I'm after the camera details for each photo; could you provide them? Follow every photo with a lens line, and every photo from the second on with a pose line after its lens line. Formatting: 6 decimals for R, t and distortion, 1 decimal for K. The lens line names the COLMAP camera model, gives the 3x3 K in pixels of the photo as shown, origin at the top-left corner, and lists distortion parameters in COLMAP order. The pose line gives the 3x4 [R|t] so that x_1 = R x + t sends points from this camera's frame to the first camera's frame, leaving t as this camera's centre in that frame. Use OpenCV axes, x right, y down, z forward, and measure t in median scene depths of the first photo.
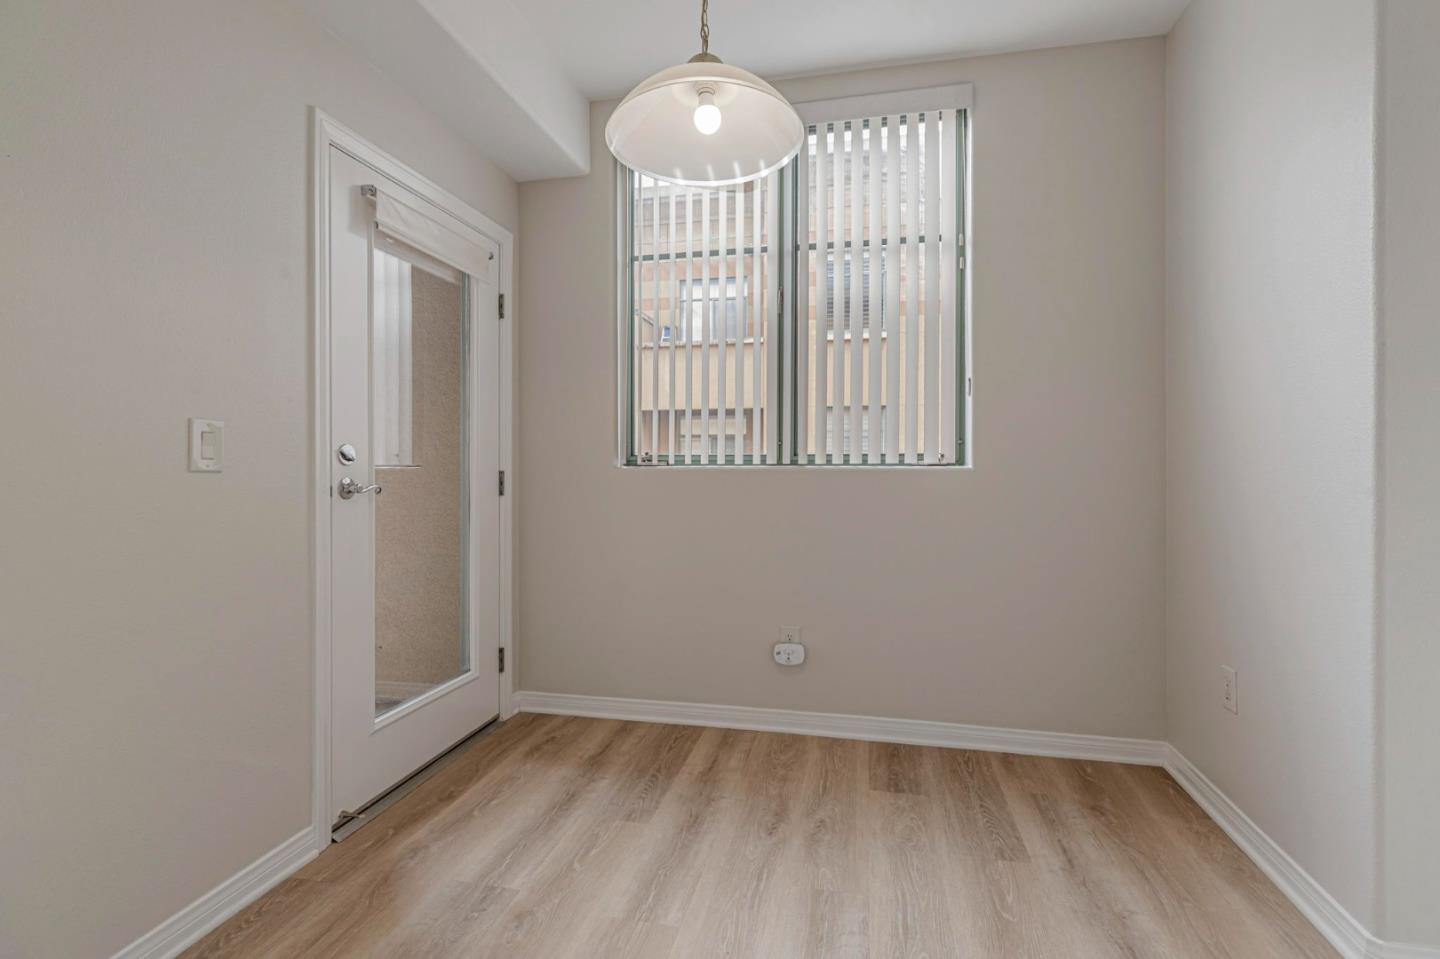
lens RADIAL K [[667.9, 0, 725.2], [0, 667.9, 475.0], [0, 0, 1]] dist [0.002609, 0.000531]
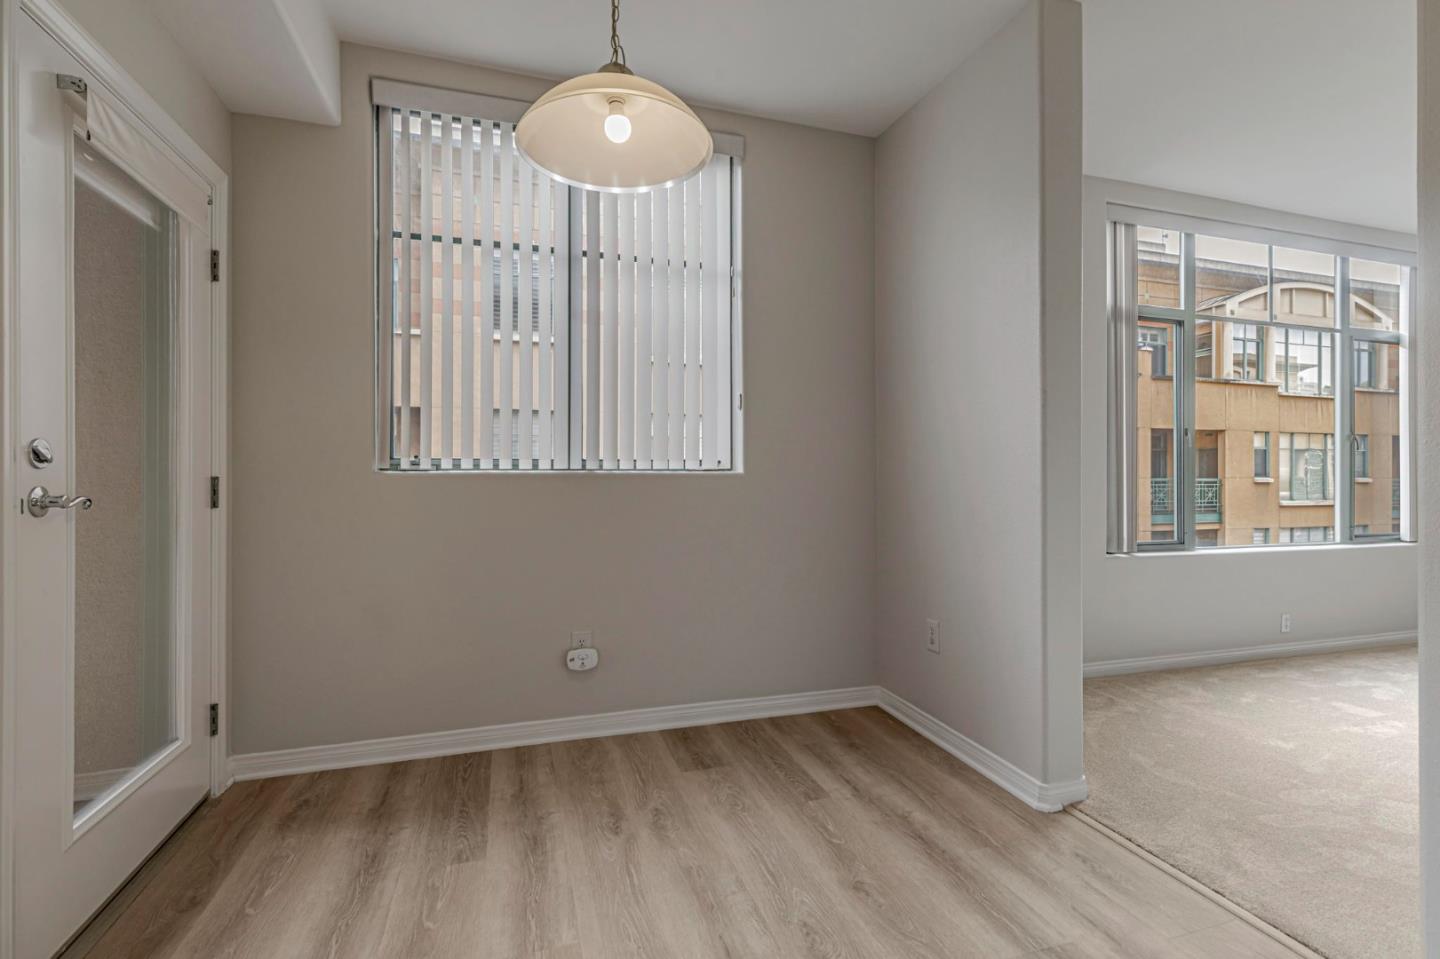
lens RADIAL K [[671.7, 0, 723.9], [0, 671.7, 473.3], [0, 0, 1]] dist [0.005949, 0.000275]
pose [[0.865940, 0.000373, 0.500148, -0.254643], [0.004936, 0.999945, -0.009293, 0.000674], [-0.500123, 0.010516, 0.865890, 0.024125]]
